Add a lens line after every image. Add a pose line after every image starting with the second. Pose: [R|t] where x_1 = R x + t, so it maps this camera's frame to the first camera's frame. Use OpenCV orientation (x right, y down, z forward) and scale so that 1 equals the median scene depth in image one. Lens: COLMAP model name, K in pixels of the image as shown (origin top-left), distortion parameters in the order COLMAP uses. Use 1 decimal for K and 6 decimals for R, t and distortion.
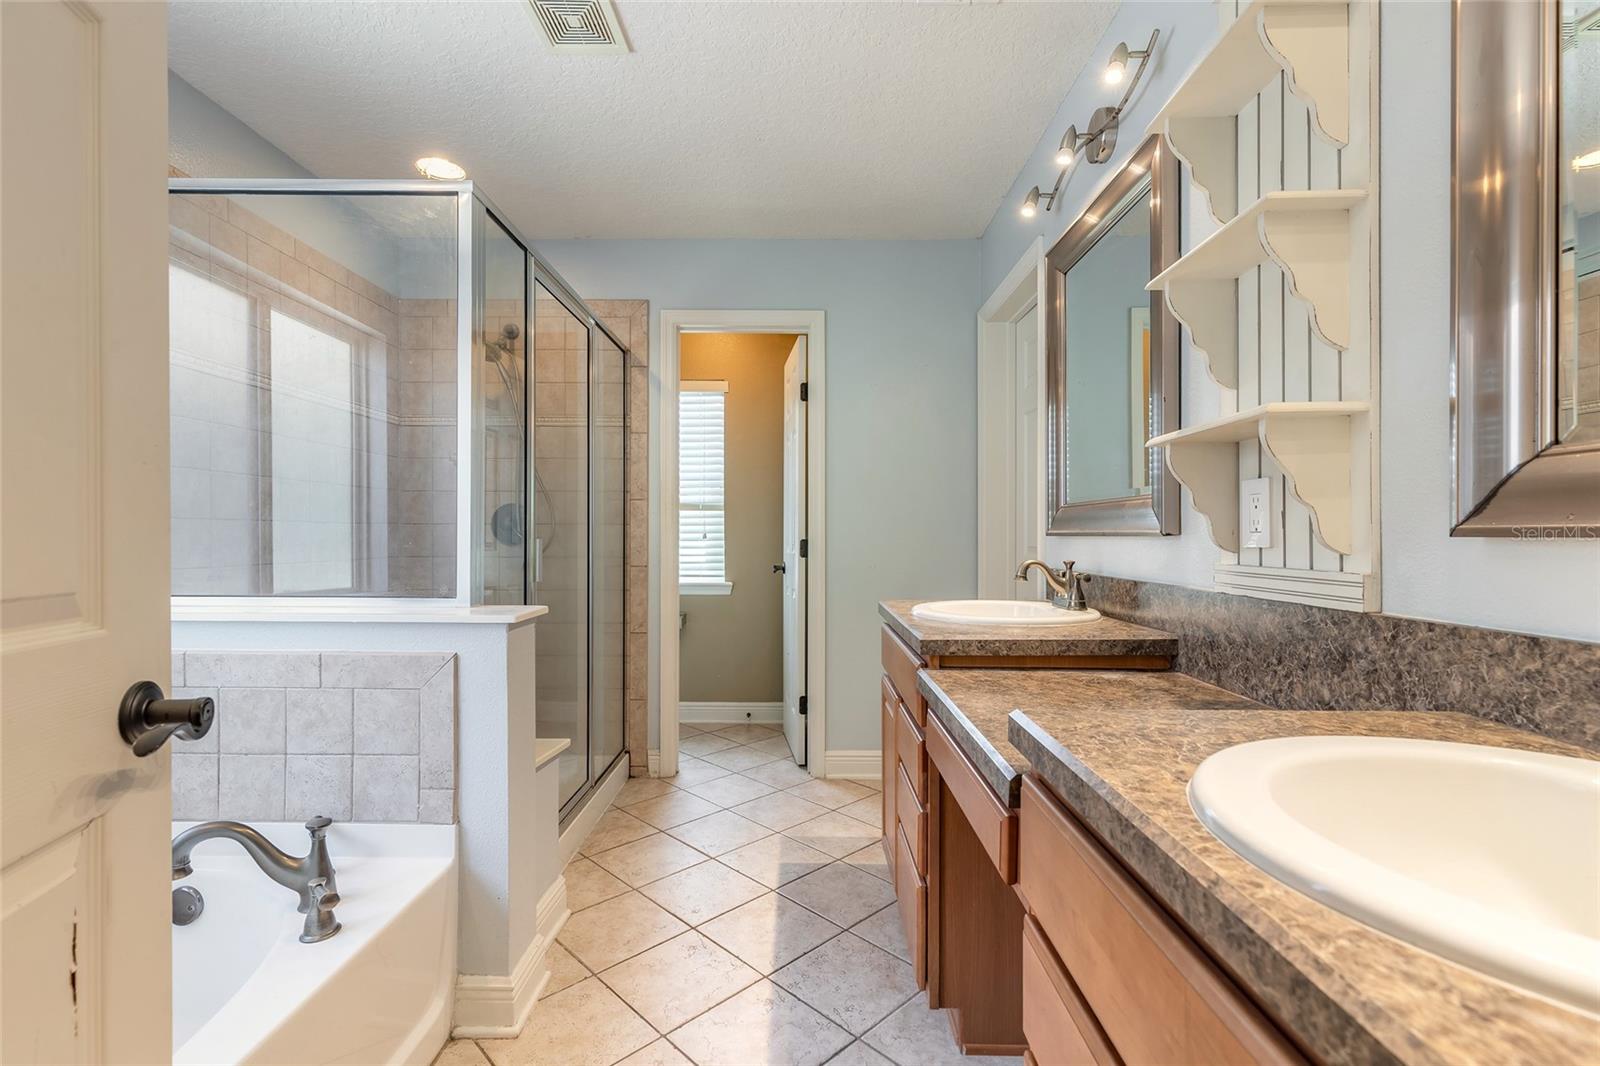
lens RADIAL K [[731.1, 0, 799.5], [0, 731.1, 531.7], [0, 0, 1]] dist [0.009319, -0.002108]
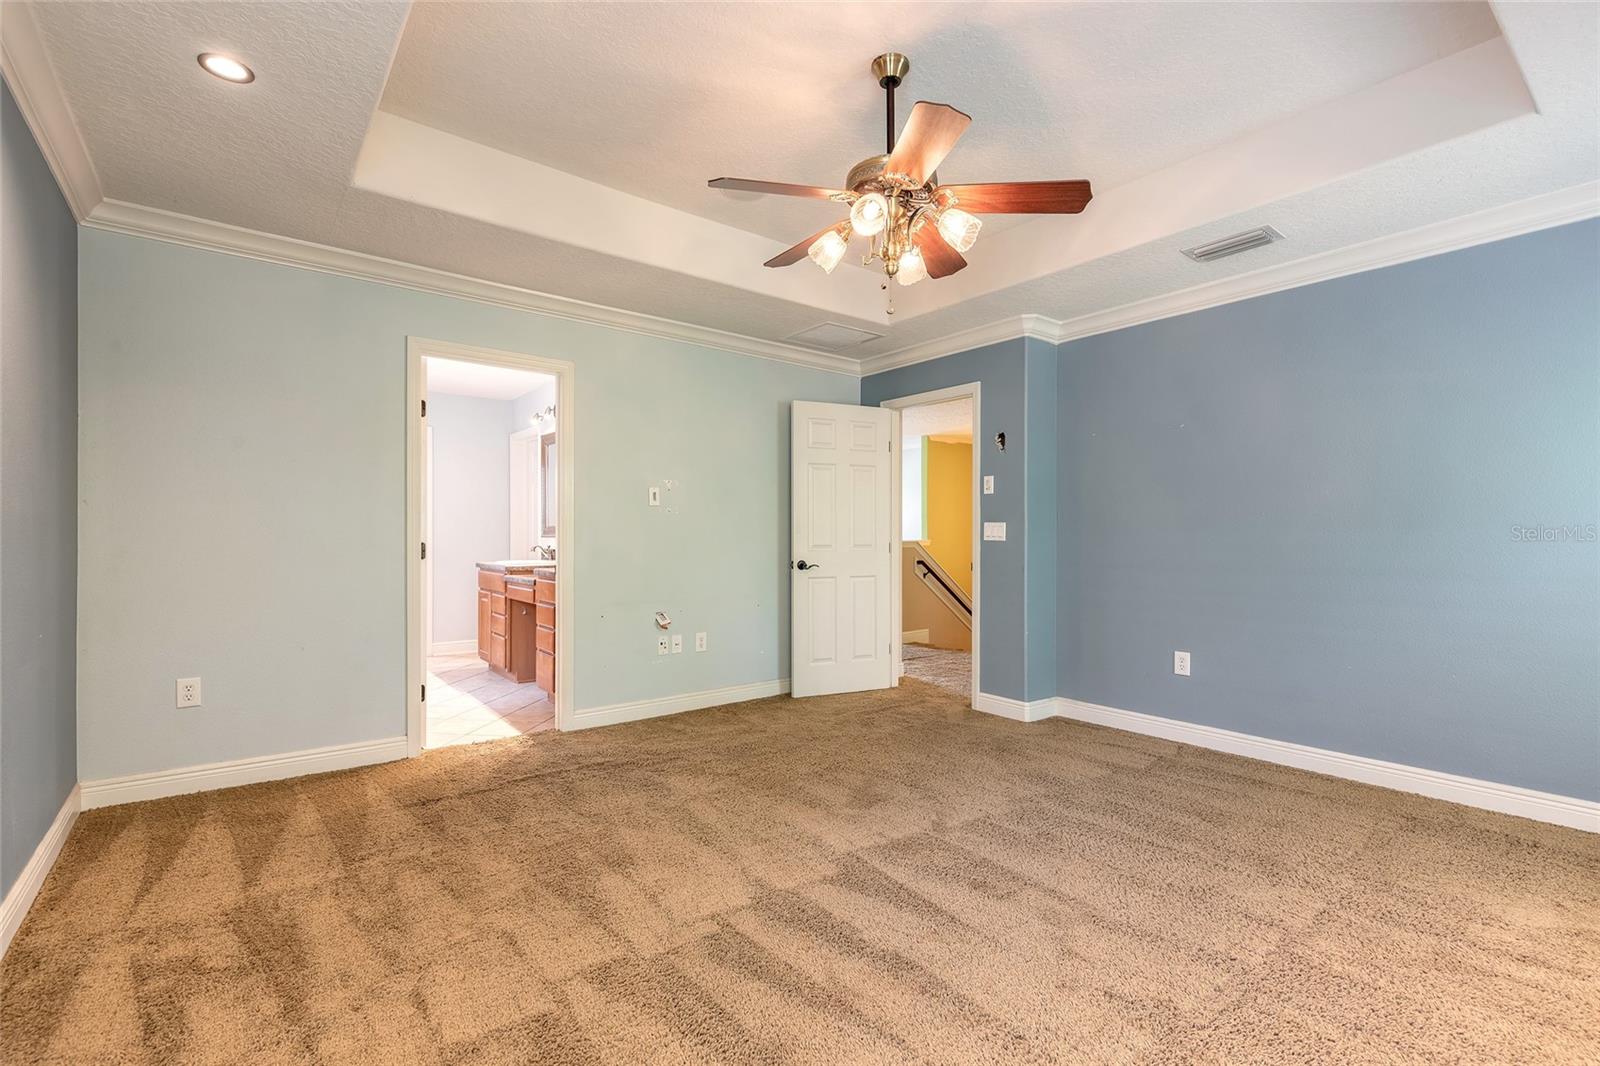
lens RADIAL K [[731.1, 0, 798.8], [0, 731.1, 534.1], [0, 0, 1]] dist [0.009319, -0.002108]
pose [[0.780861, 0.001957, 0.624702, -0.678882], [-0.002995, 0.999995, 0.000611, -0.008258], [-0.624698, -0.002348, 0.780863, -1.900310]]
